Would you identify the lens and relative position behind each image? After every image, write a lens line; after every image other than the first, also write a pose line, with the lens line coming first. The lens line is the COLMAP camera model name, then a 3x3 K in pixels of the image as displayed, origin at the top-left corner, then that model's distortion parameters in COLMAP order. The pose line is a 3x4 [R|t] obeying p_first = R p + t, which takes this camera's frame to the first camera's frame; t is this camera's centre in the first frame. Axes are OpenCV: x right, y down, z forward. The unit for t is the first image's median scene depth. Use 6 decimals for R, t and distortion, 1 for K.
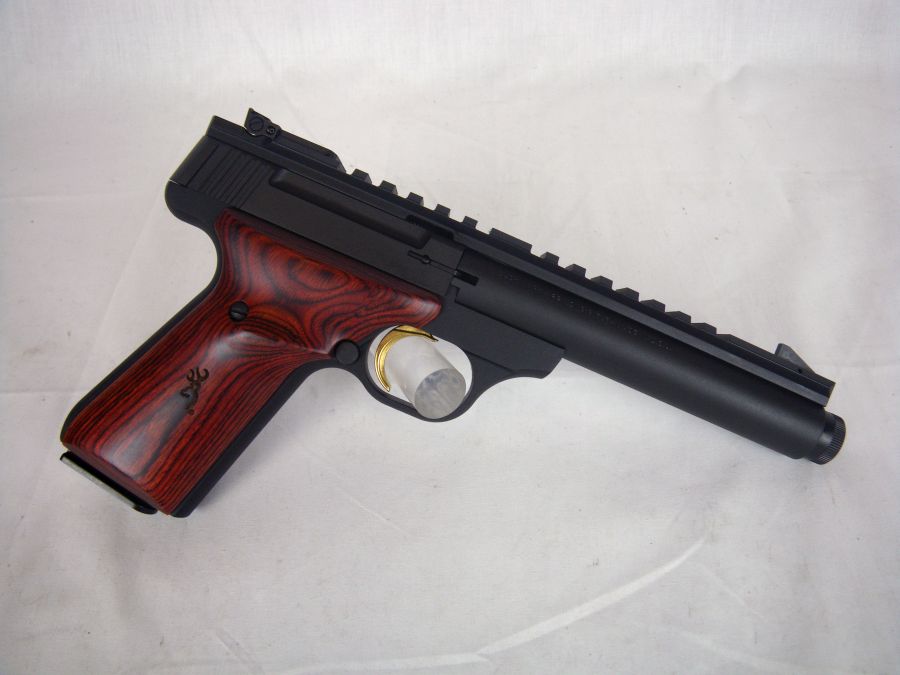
lens RADIAL K [[726.3, 0, 457.9], [0, 726.3, 338.4], [0, 0, 1]] dist [-0.121939, 0.065806]
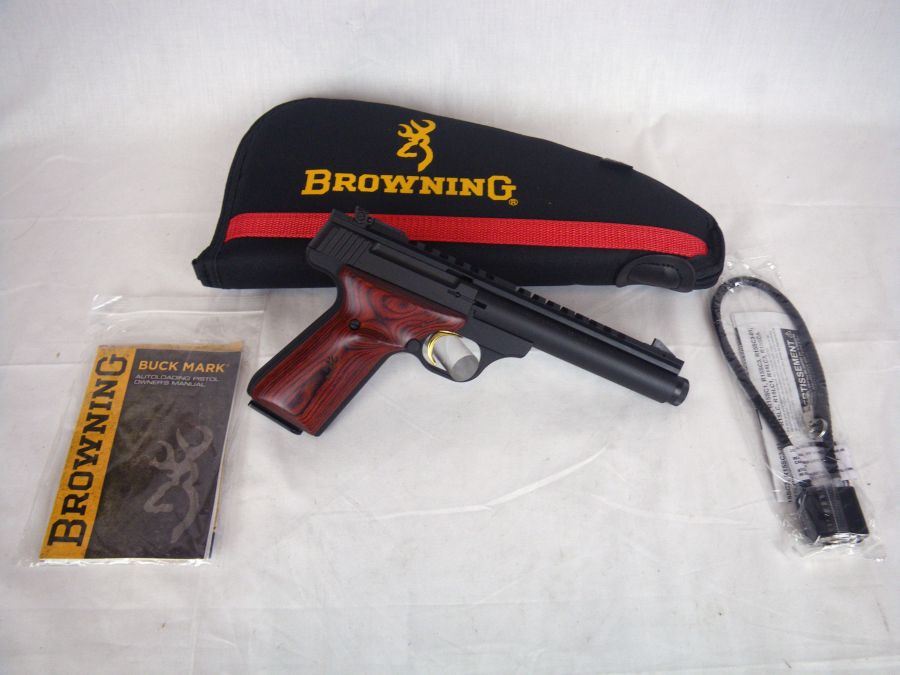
lens RADIAL K [[726.3, 0, 449.4], [0, 726.3, 340.5], [0, 0, 1]] dist [-0.121939, 0.065806]
pose [[0.999110, 0.002492, 0.042110, -0.139206], [-0.008323, 0.990273, 0.138892, -0.244507], [-0.041354, -0.139119, 0.989412, -0.788818]]
